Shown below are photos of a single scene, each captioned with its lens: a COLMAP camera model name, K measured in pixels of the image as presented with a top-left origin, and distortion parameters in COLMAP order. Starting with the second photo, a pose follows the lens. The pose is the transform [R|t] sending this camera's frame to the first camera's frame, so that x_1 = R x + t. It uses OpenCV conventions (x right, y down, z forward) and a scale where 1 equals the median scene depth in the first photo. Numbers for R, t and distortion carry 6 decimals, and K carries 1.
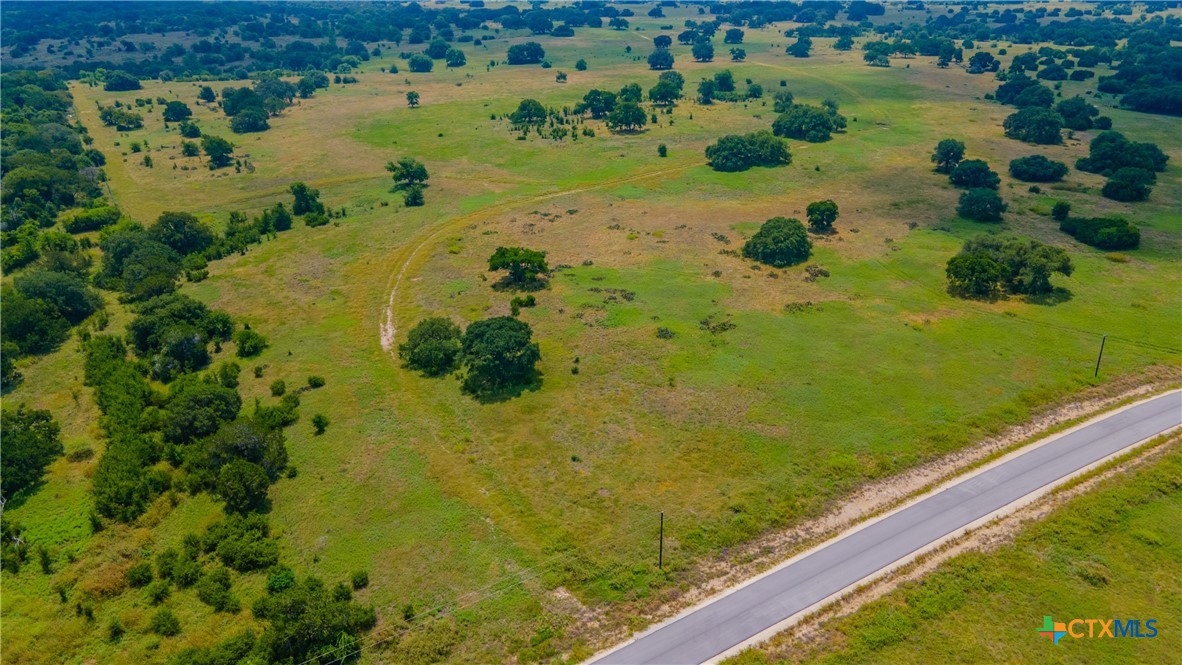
lens RADIAL K [[896.4, 0, 591.0], [0, 896.4, 332.5], [0, 0, 1]] dist [0.040573, 0.005158]
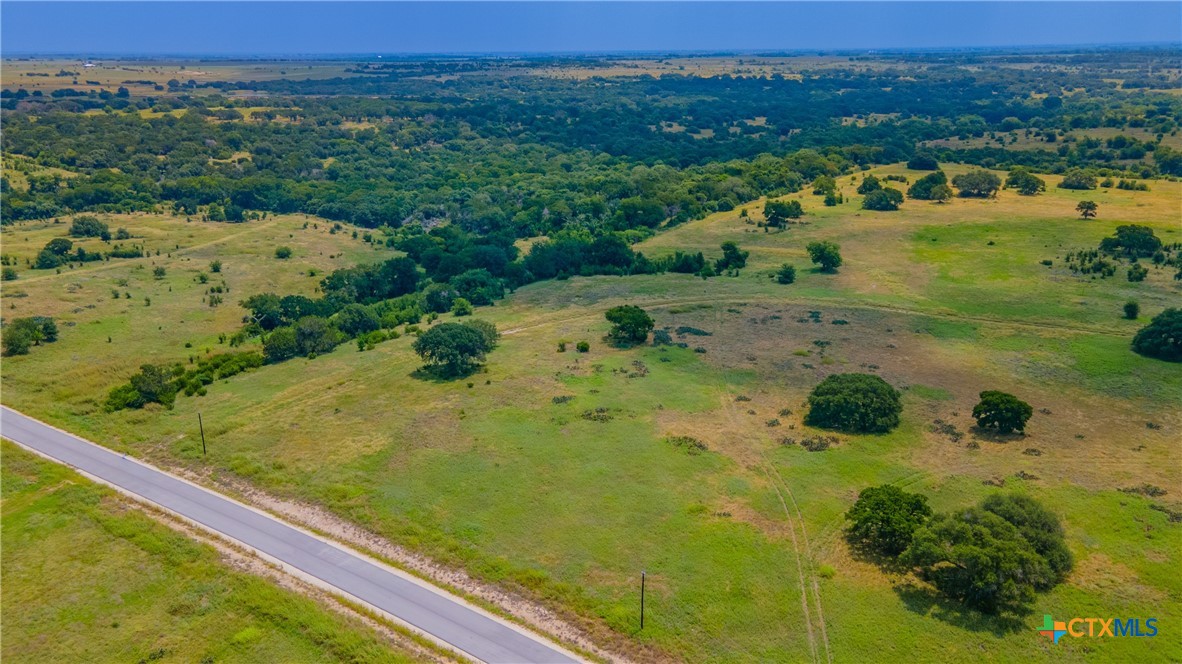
lens RADIAL K [[895.6, 0, 571.2], [0, 895.6, 334.0], [0, 0, 1]] dist [0.027777, 0.006874]
pose [[0.363074, 0.279862, -0.888738, 1.238845], [-0.357320, 0.922723, 0.144588, -0.280952], [0.860523, 0.265067, 0.435017, 0.652226]]
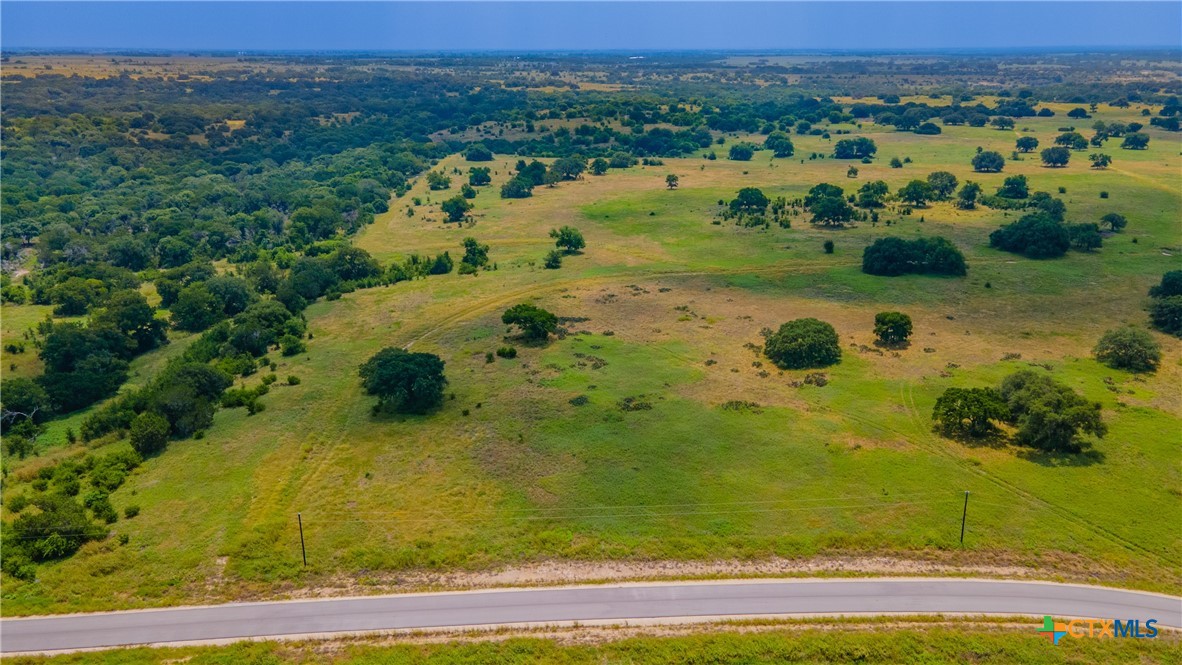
lens RADIAL K [[895.6, 0, 571.2], [0, 895.6, 334.5], [0, 0, 1]] dist [0.027777, 0.006874]
pose [[0.863740, 0.153683, -0.479932, 0.690552], [-0.197551, 0.979396, -0.041916, -0.035740], [0.463602, 0.131015, 0.876304, 0.094648]]
